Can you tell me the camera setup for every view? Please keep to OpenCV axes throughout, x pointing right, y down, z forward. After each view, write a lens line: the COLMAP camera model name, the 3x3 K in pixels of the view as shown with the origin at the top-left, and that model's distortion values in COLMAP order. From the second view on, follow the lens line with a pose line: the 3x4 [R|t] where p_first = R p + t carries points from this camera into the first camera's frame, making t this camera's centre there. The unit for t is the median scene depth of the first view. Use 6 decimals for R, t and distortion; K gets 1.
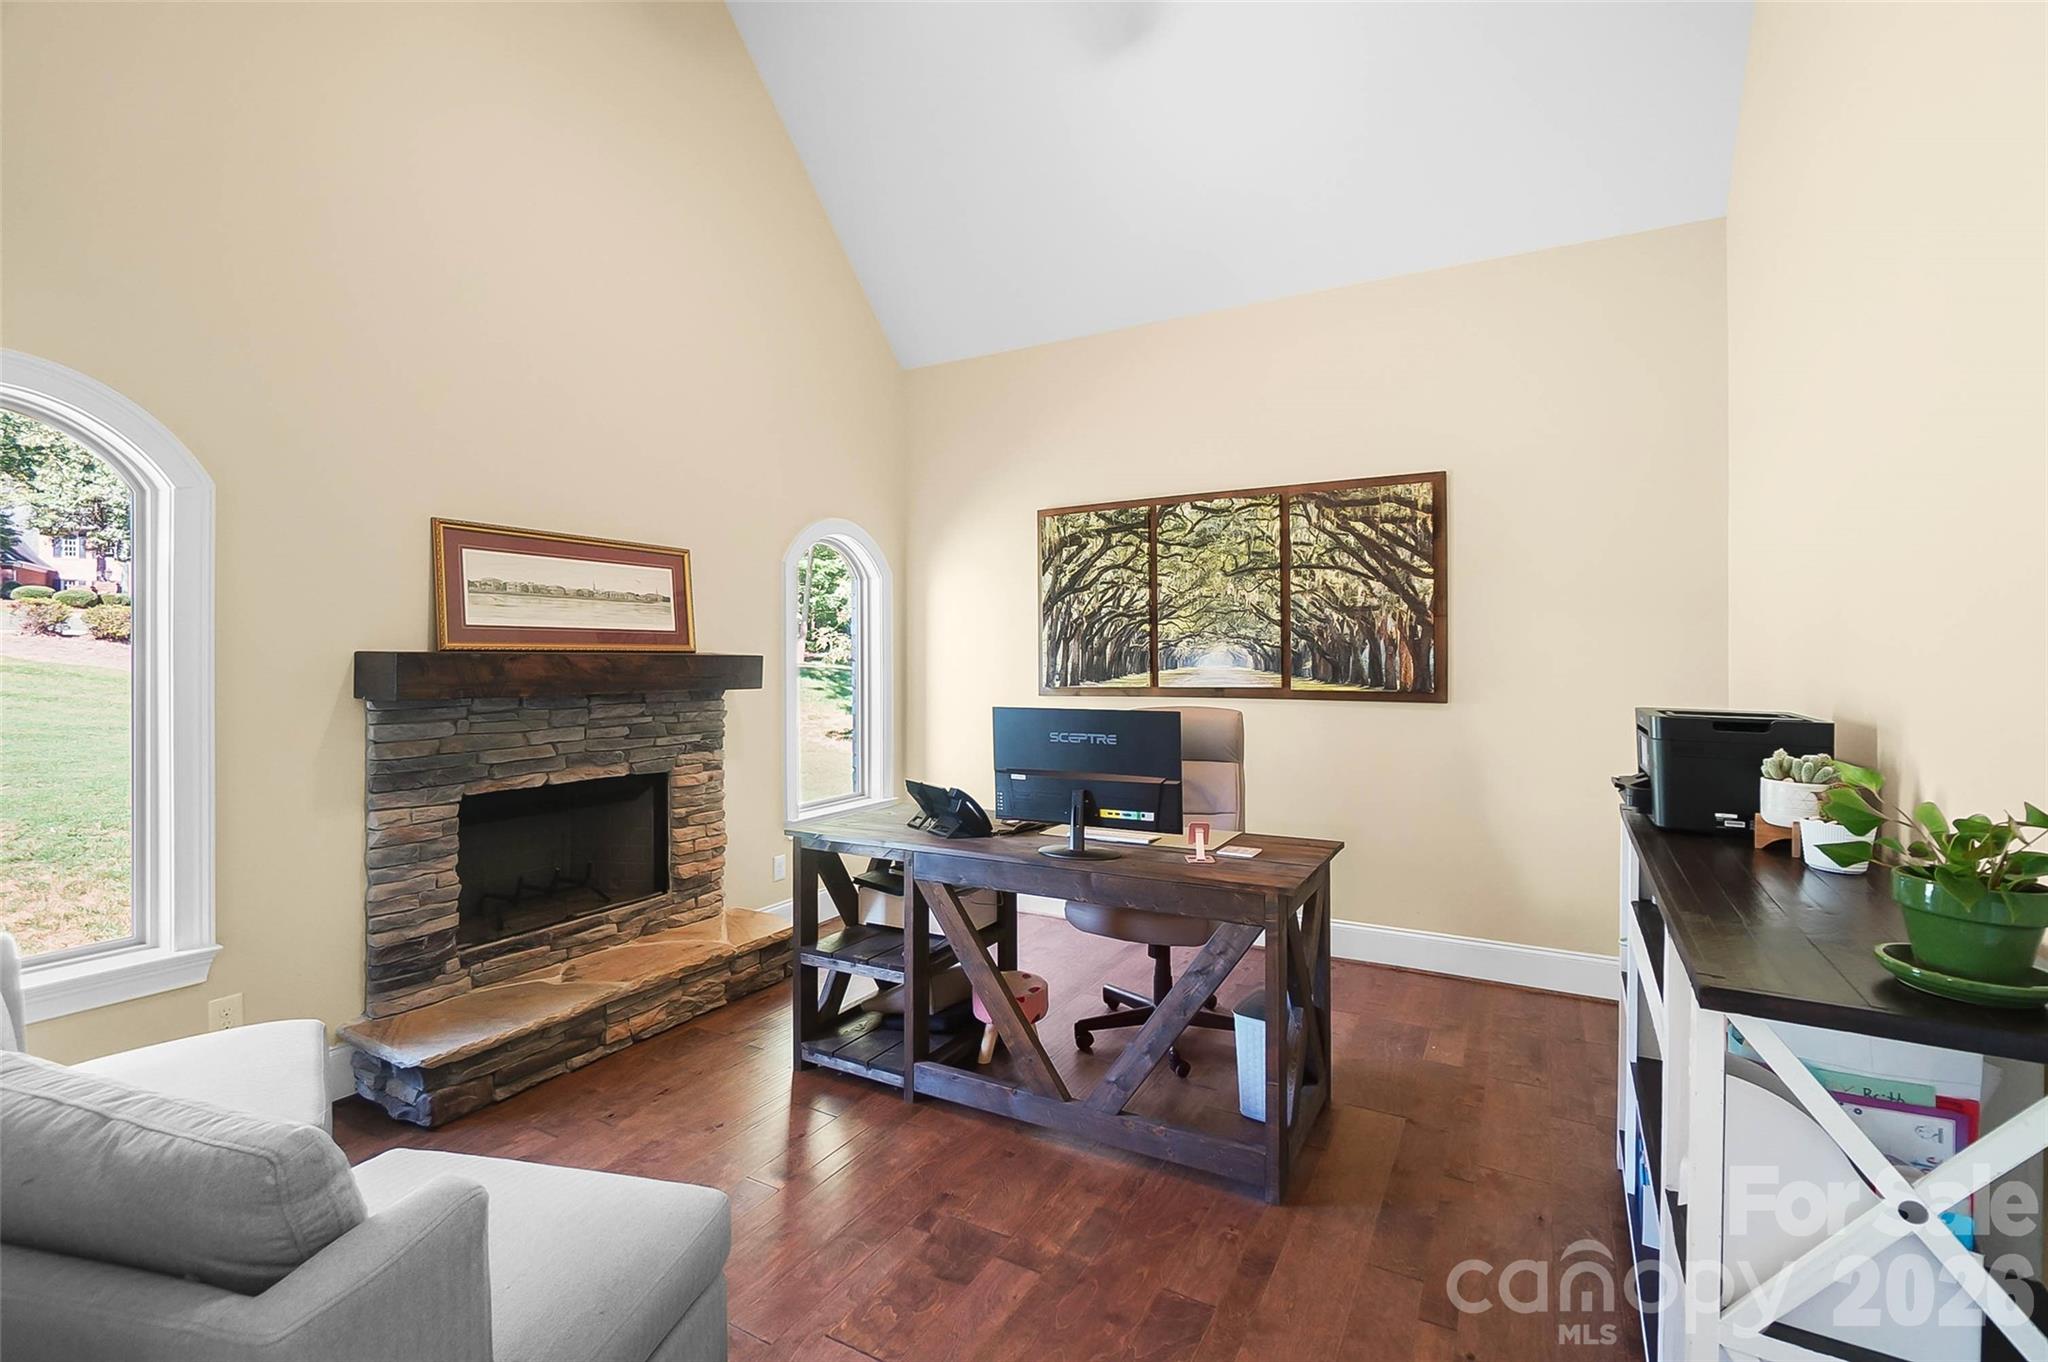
lens RADIAL K [[889.3, 0, 1022.3], [0, 889.3, 664.5], [0, 0, 1]] dist [0.000775, -0.001364]
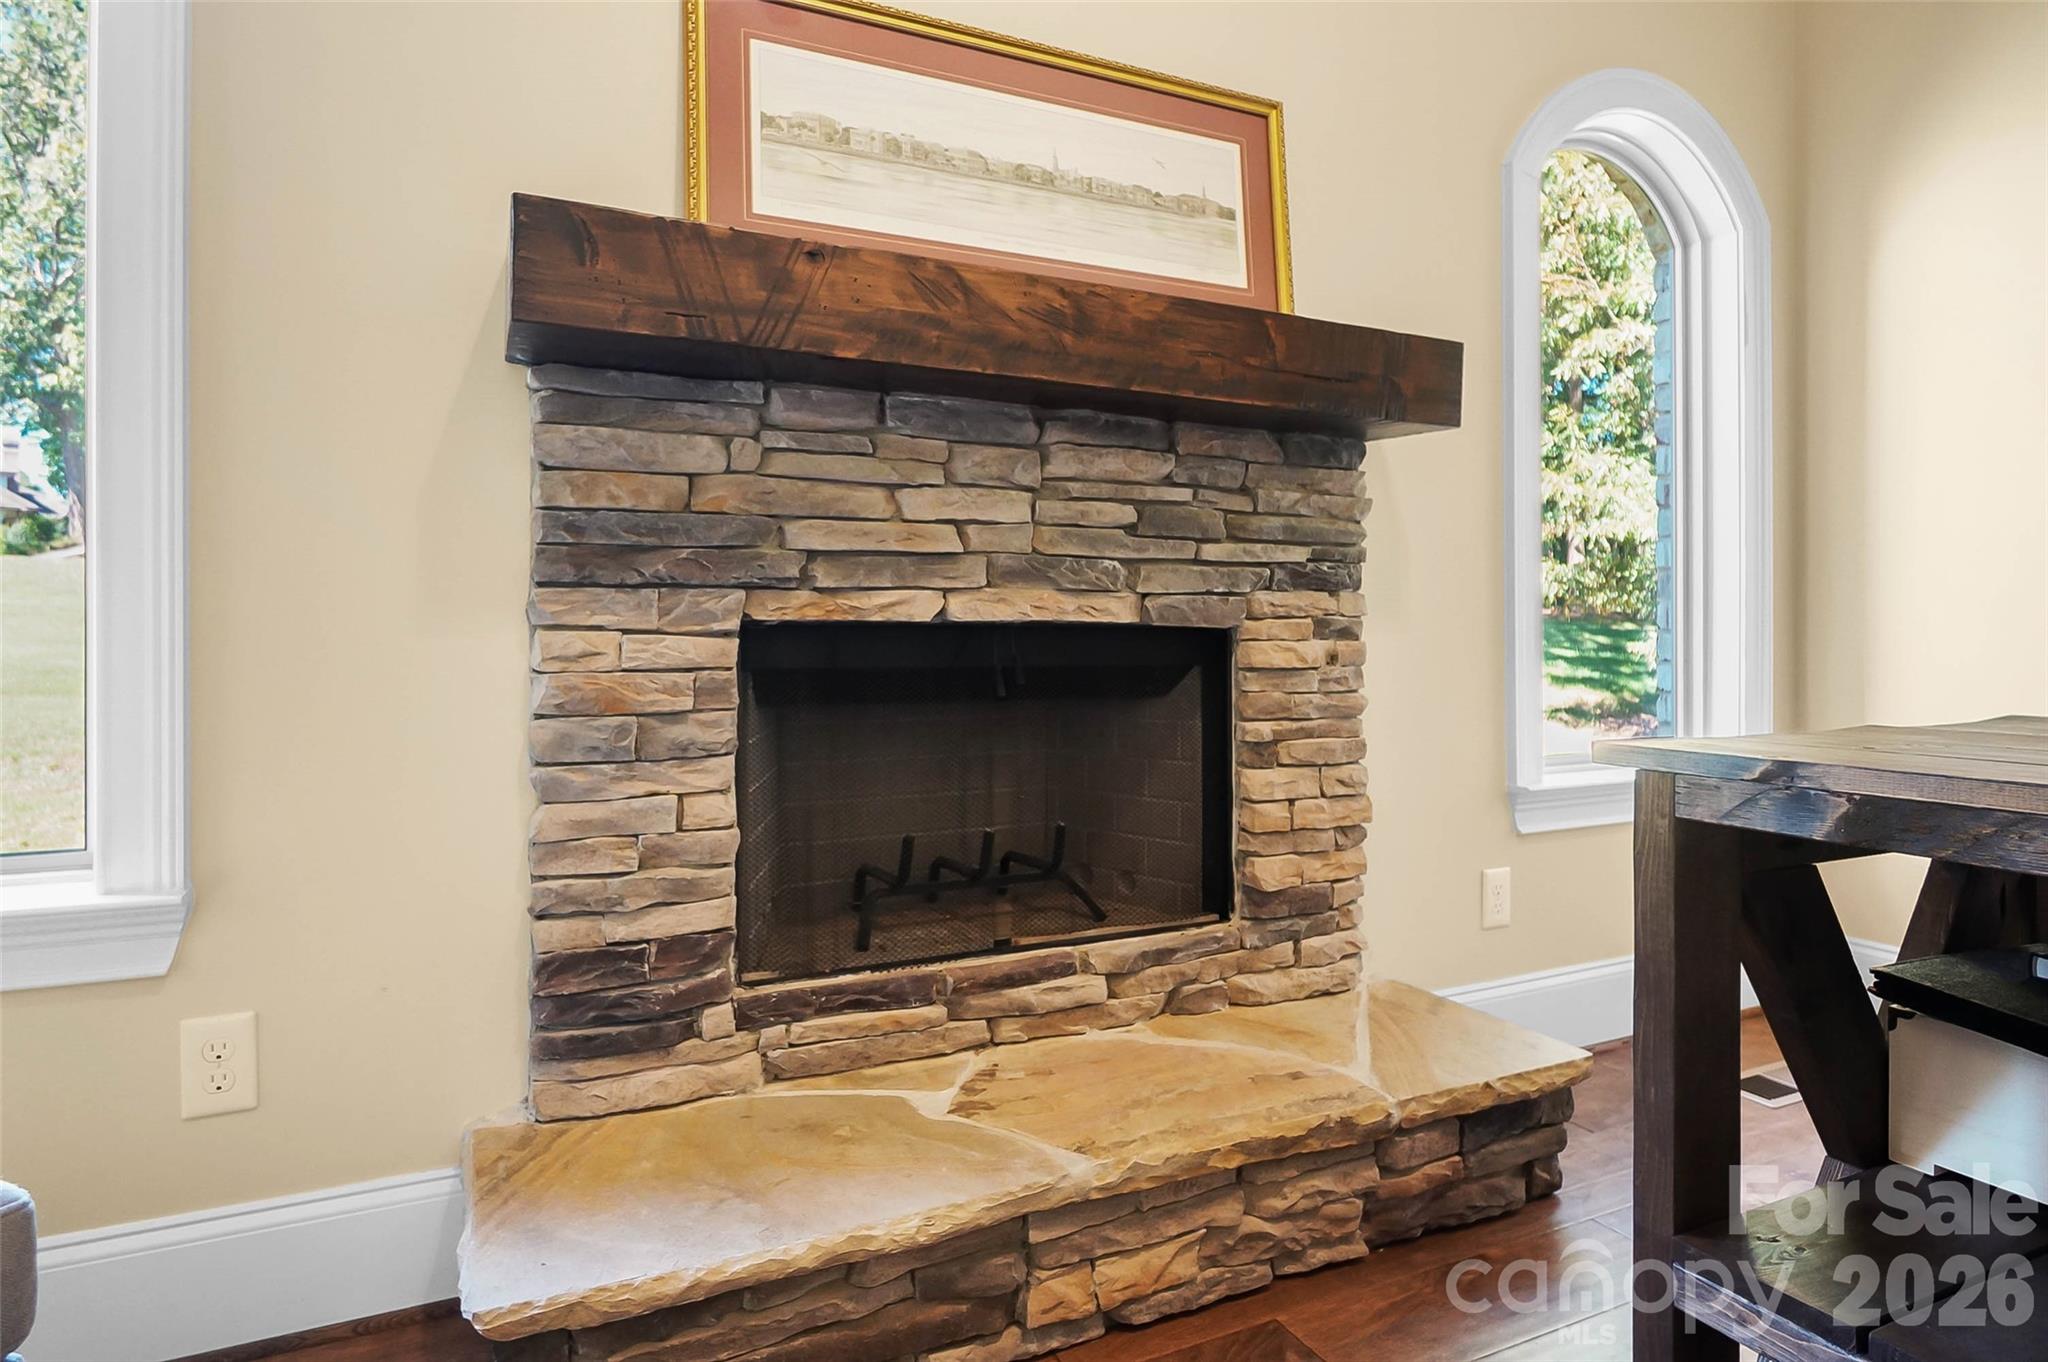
lens RADIAL K [[1109.3, 0, 1039.5], [0, 1109.3, 639.1], [0, 0, 1]] dist [-0.000193, 0.000141]
pose [[0.816166, -0.000116, -0.577818, -0.194223], [-0.001984, 0.999994, -0.003003, 0.143939], [0.577815, 0.003598, 0.816160, 0.594850]]
